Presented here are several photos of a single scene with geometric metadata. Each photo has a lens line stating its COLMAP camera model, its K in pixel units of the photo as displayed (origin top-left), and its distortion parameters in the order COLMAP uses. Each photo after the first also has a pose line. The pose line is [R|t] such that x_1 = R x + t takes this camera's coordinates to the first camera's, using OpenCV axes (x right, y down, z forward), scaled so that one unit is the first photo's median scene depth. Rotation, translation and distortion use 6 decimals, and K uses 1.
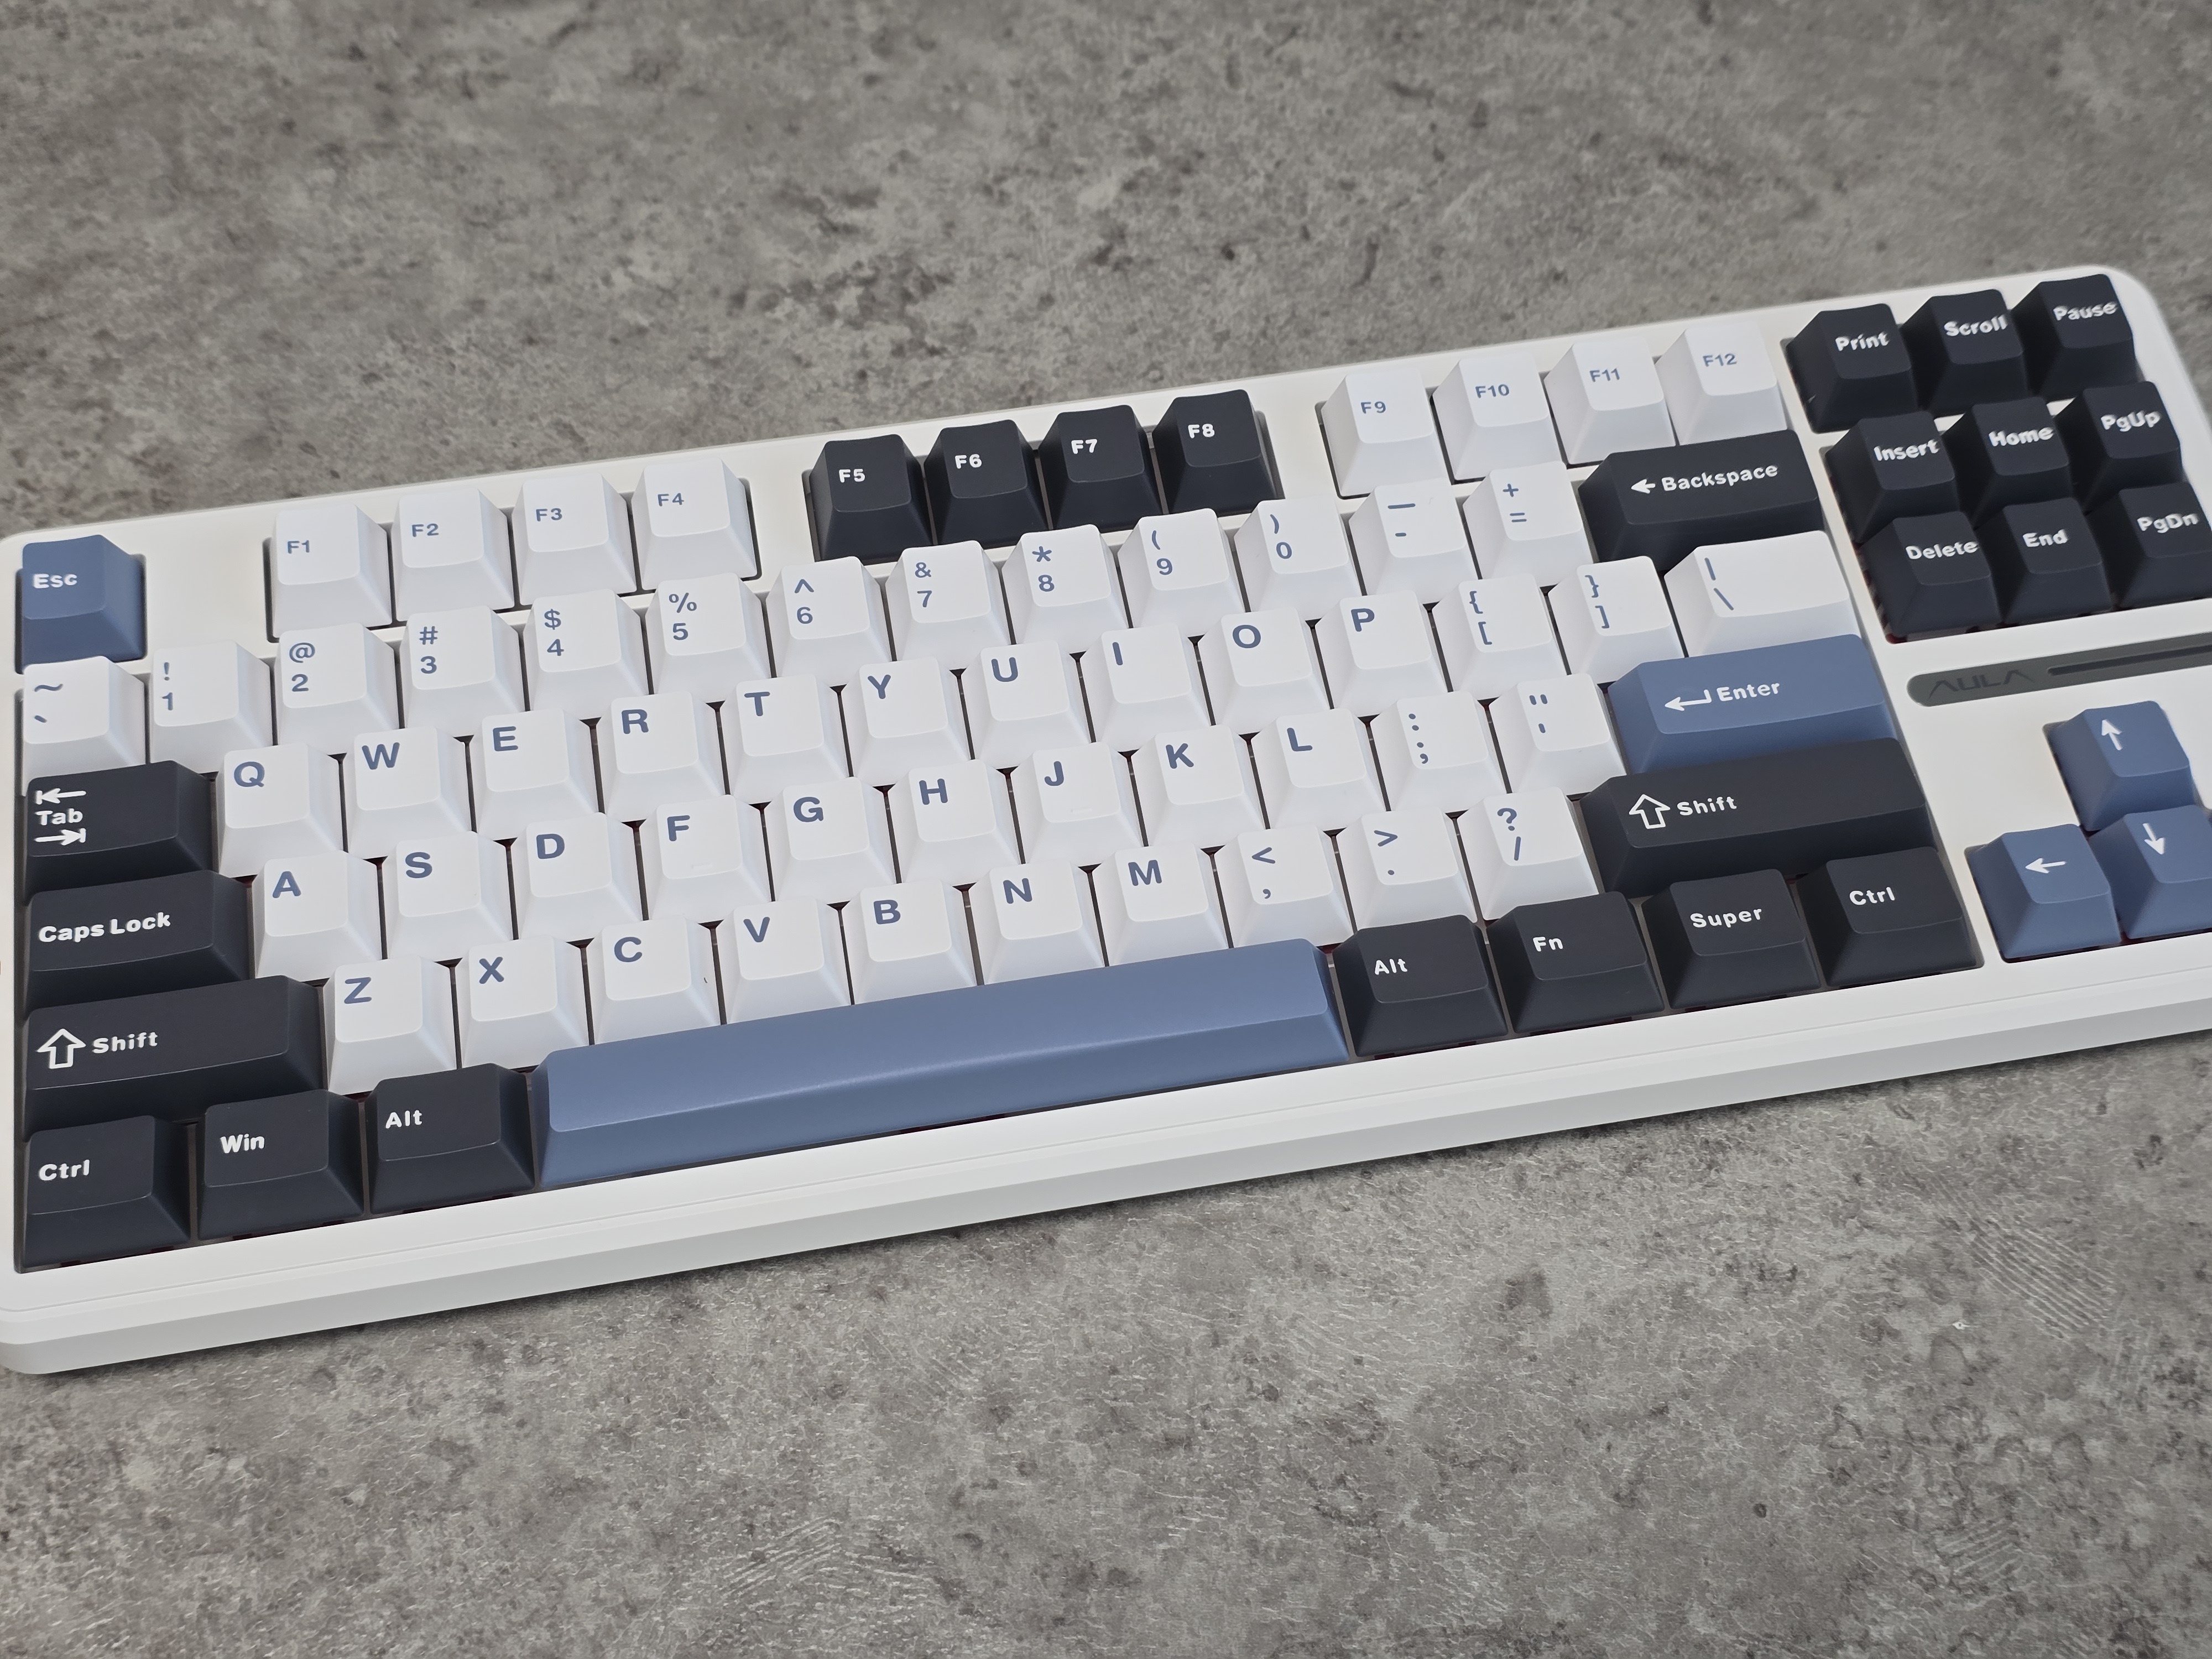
lens RADIAL K [[3061.7, 0, 1106.0], [0, 3061.7, 829.5], [0, 0, 1]] dist [0.159592, -0.732342]
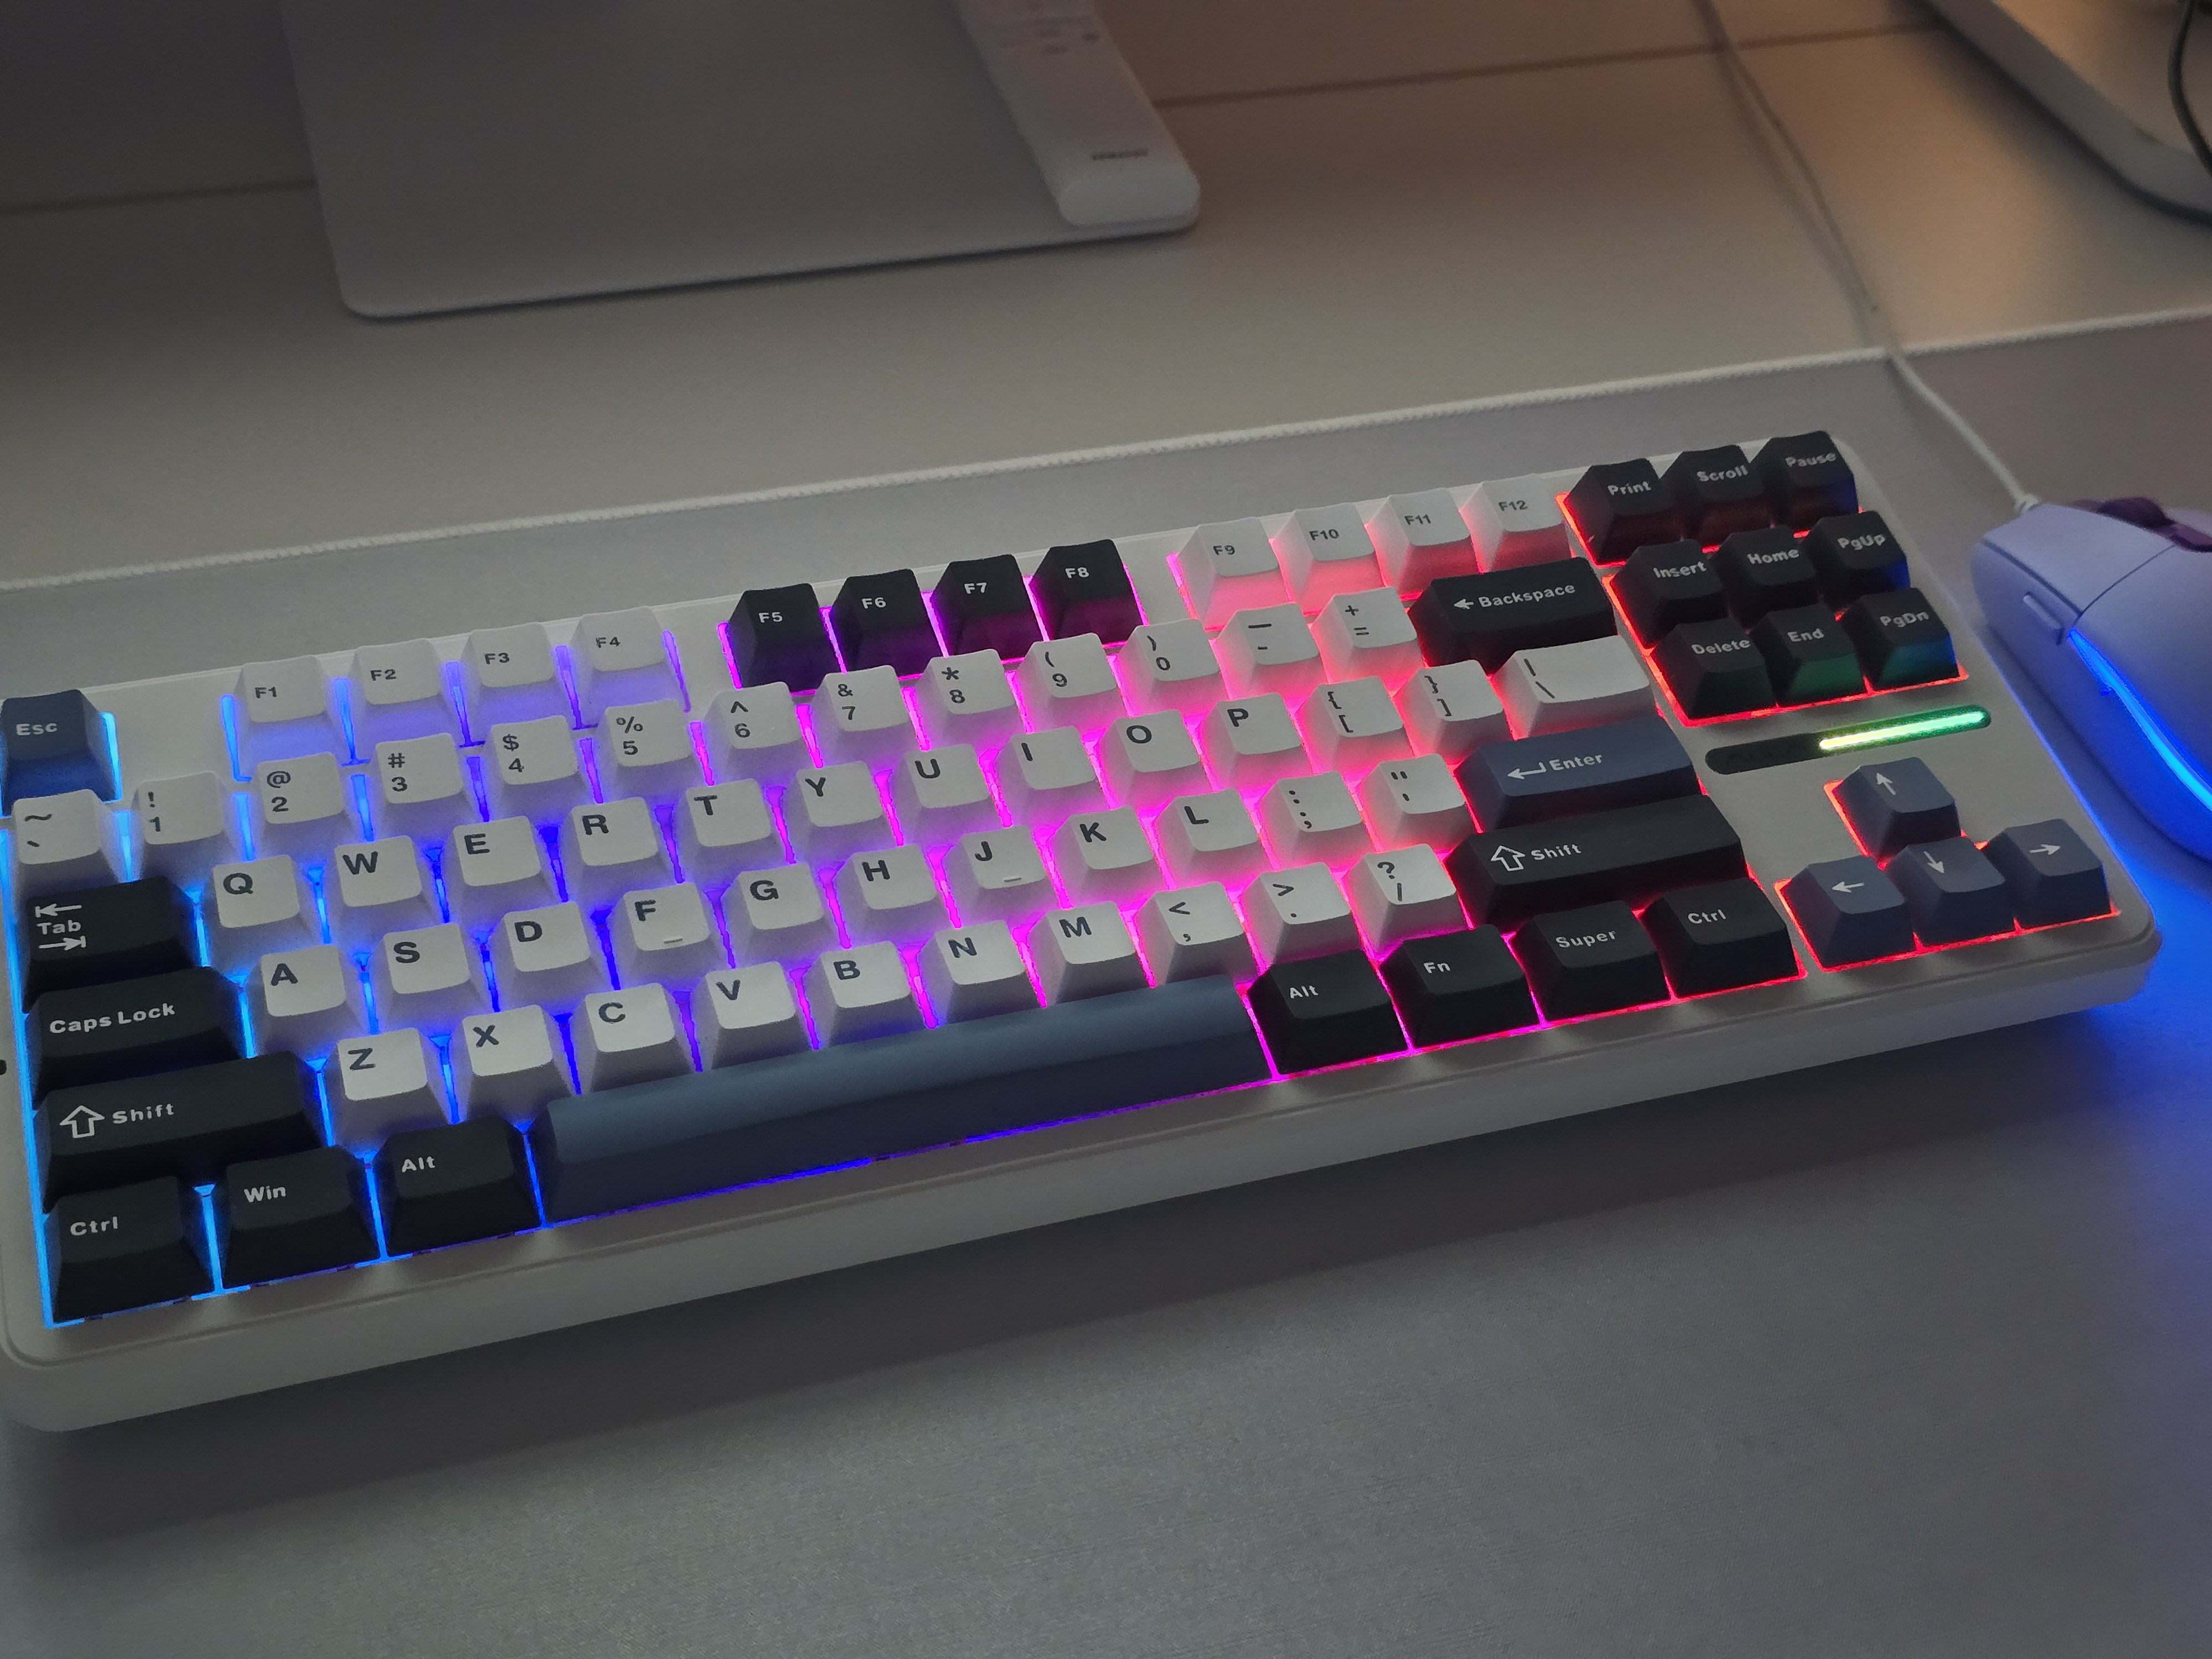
lens RADIAL K [[3061.7, 0, 1106.0], [0, 3061.7, 829.5], [0, 0, 1]] dist [0.159592, -0.732342]
pose [[0.989640, -0.044835, 0.136395, -0.123009], [0.069178, 0.981349, -0.179356, 0.175038], [-0.125809, 0.186933, 0.974283, -0.086373]]
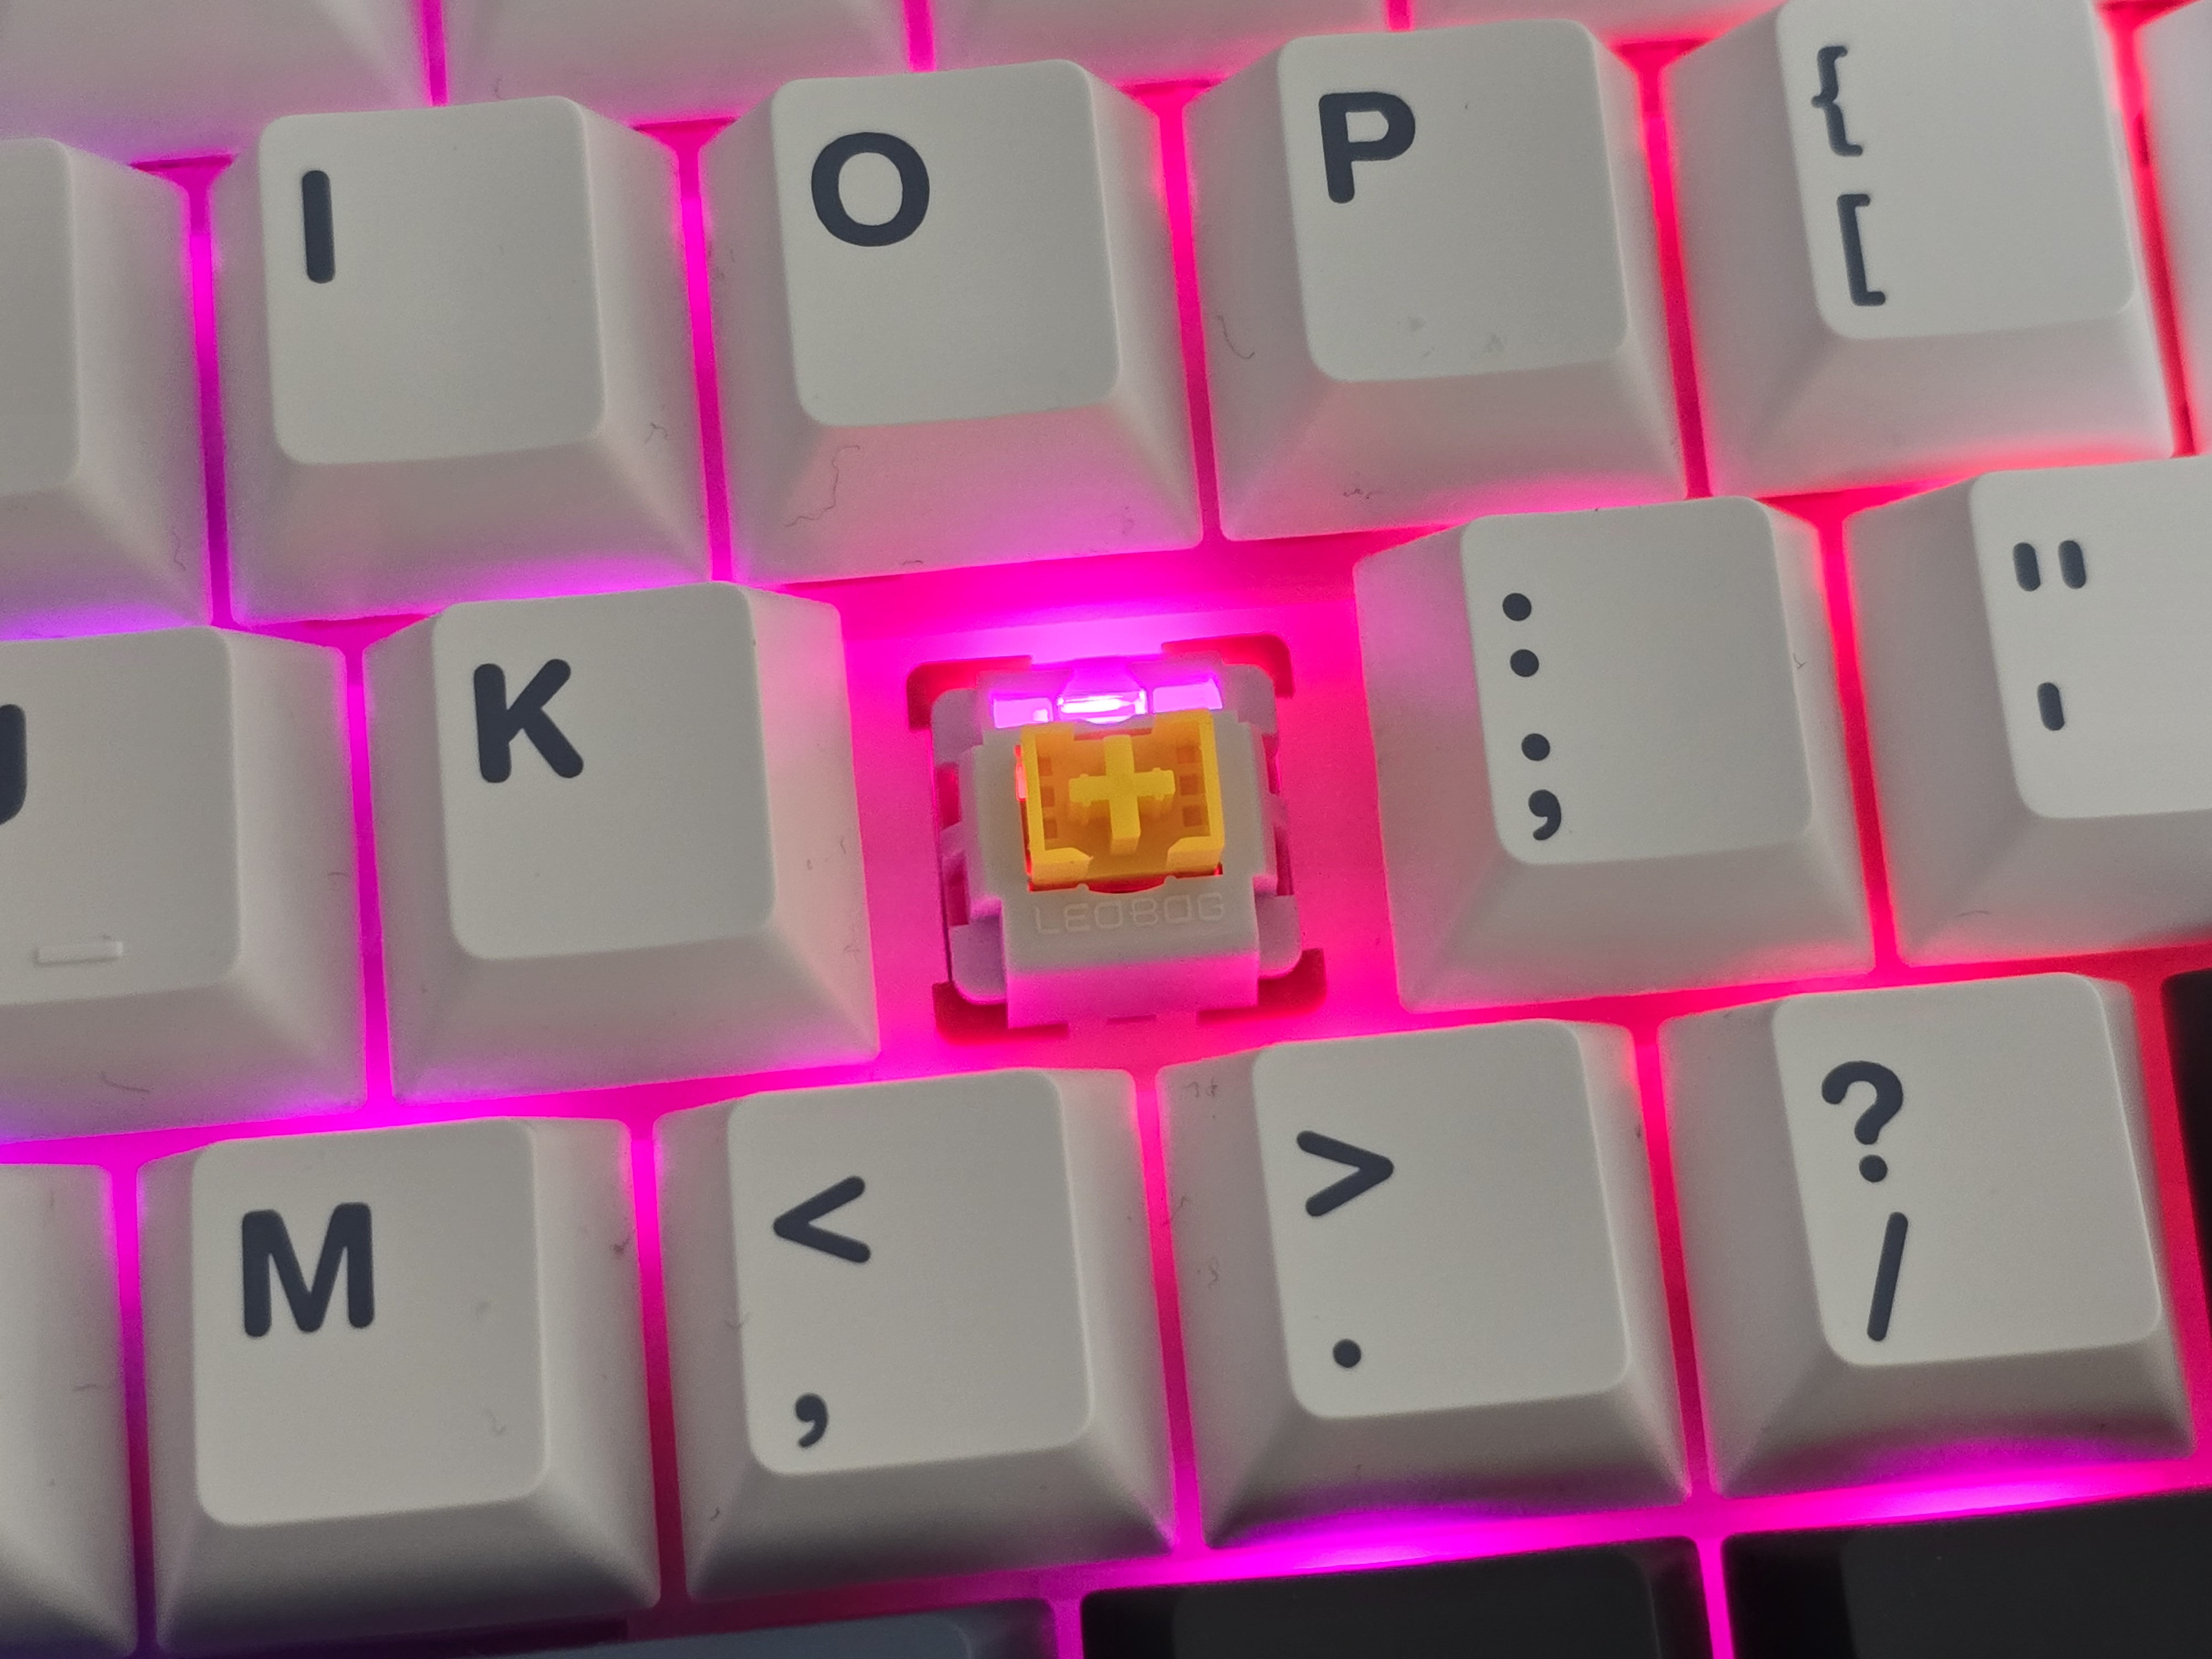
lens RADIAL K [[3061.7, 0, 1106.0], [0, 3061.7, 829.5], [0, 0, 1]] dist [0.159592, -0.732342]
pose [[0.996658, 0.081654, -0.002494, 0.070171], [-0.076164, 0.939820, 0.333074, -0.099225], [0.029540, -0.331770, 0.942898, 0.771545]]
